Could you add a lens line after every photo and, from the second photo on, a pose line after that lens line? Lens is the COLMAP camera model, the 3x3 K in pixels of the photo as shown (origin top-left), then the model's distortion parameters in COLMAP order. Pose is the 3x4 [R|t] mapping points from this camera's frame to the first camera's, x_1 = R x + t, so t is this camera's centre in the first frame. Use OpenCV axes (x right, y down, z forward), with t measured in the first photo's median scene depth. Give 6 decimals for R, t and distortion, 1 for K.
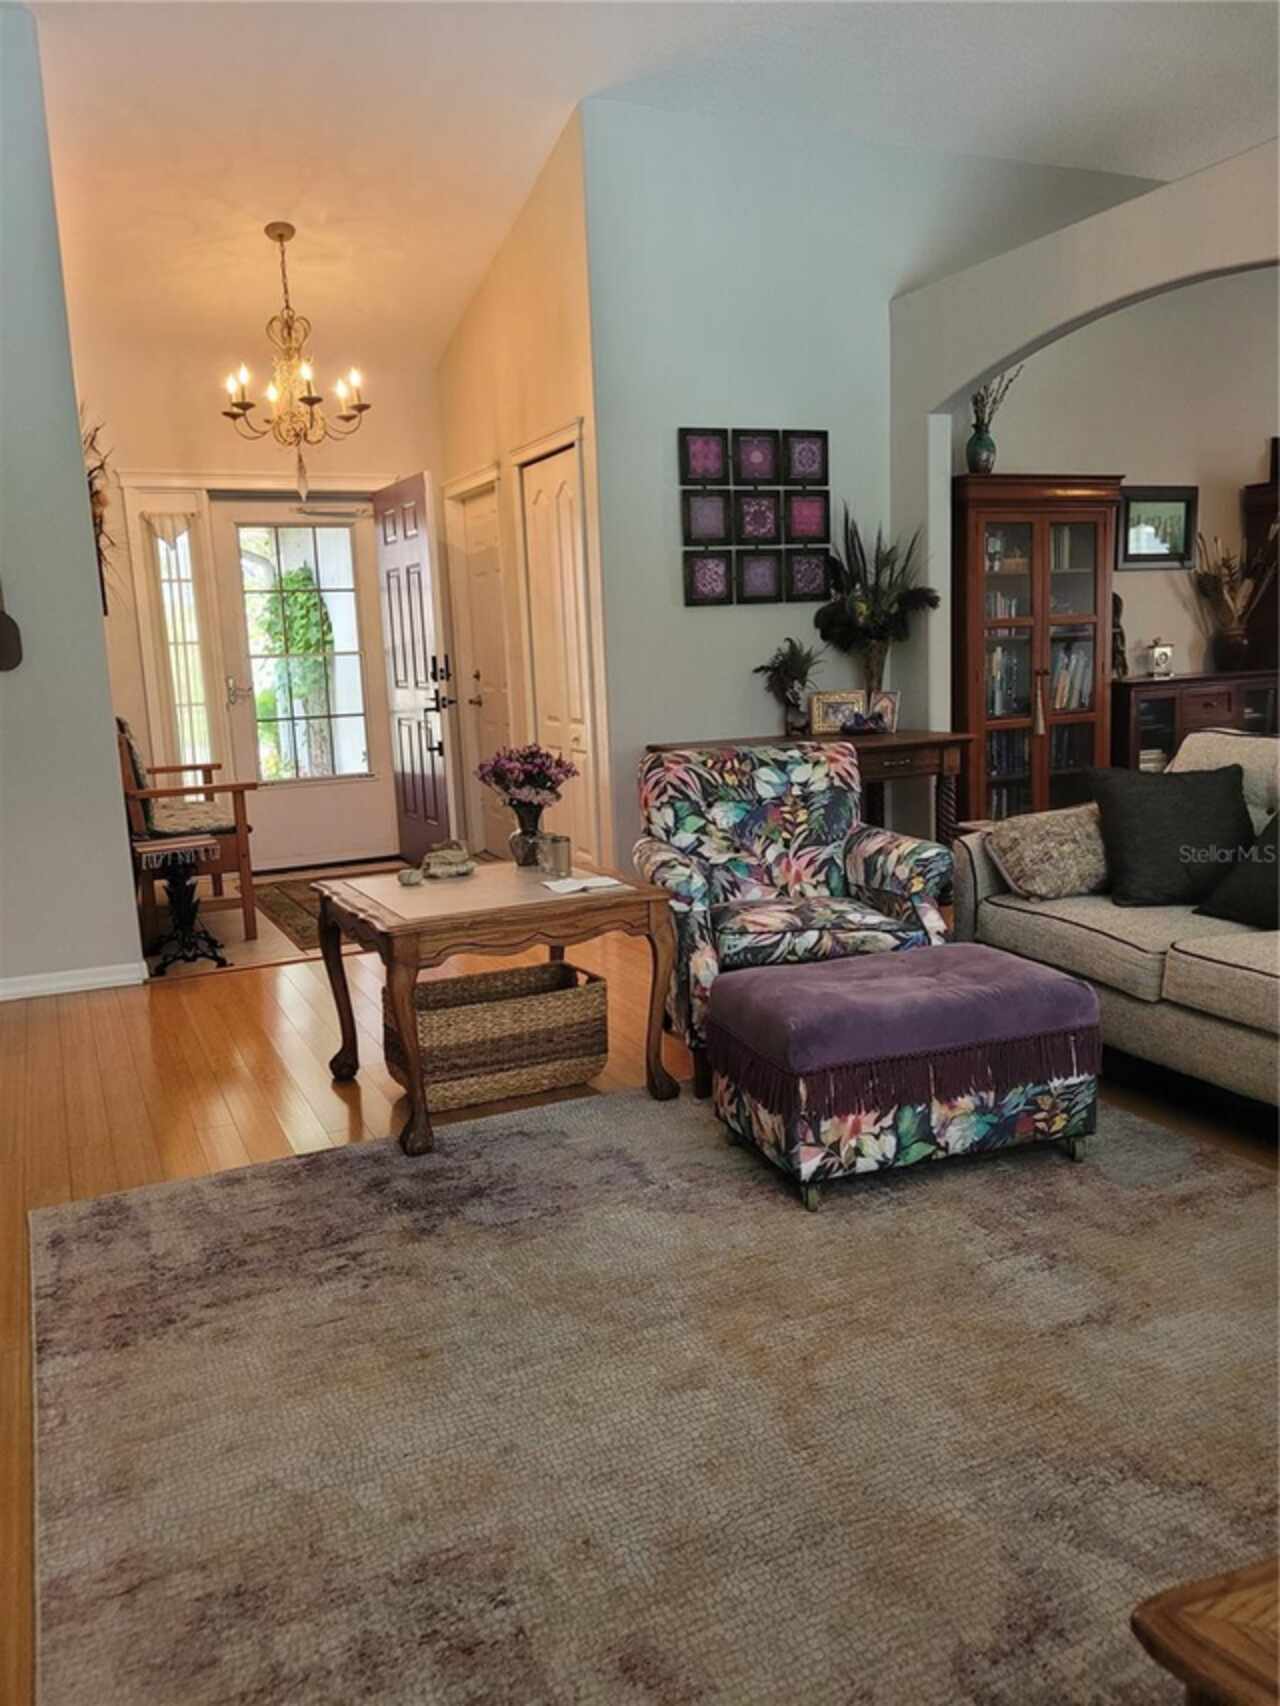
lens RADIAL K [[1288.4, 0, 647.7], [0, 1288.4, 846.4], [0, 0, 1]] dist [0.052136, -0.037990]
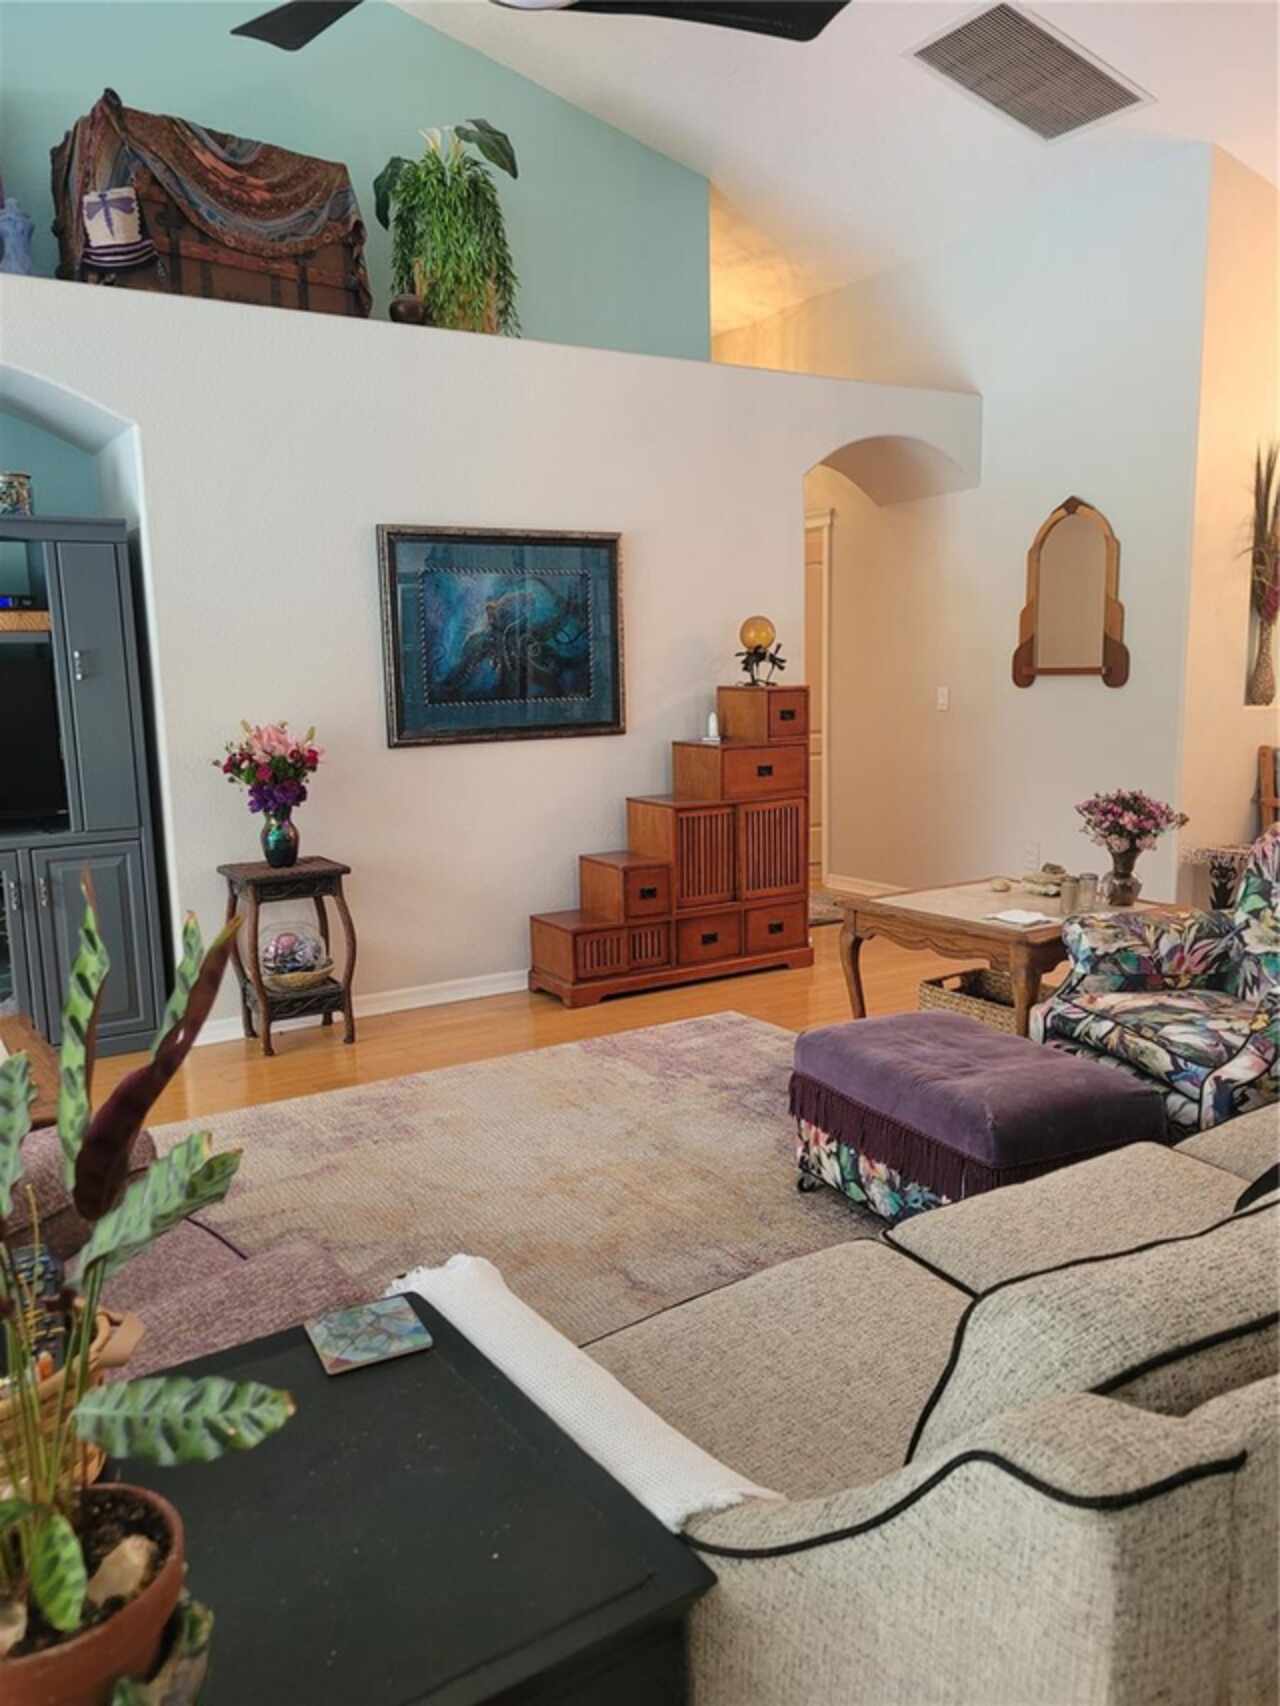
lens RADIAL K [[1288.4, 0, 647.3], [0, 1288.4, 857.8], [0, 0, 1]] dist [0.052136, -0.037990]
pose [[0.122762, 0.178173, -0.976311, 1.176946], [-0.141156, 0.976886, 0.160529, -0.184075], [0.982346, 0.118106, 0.145075, 0.628074]]
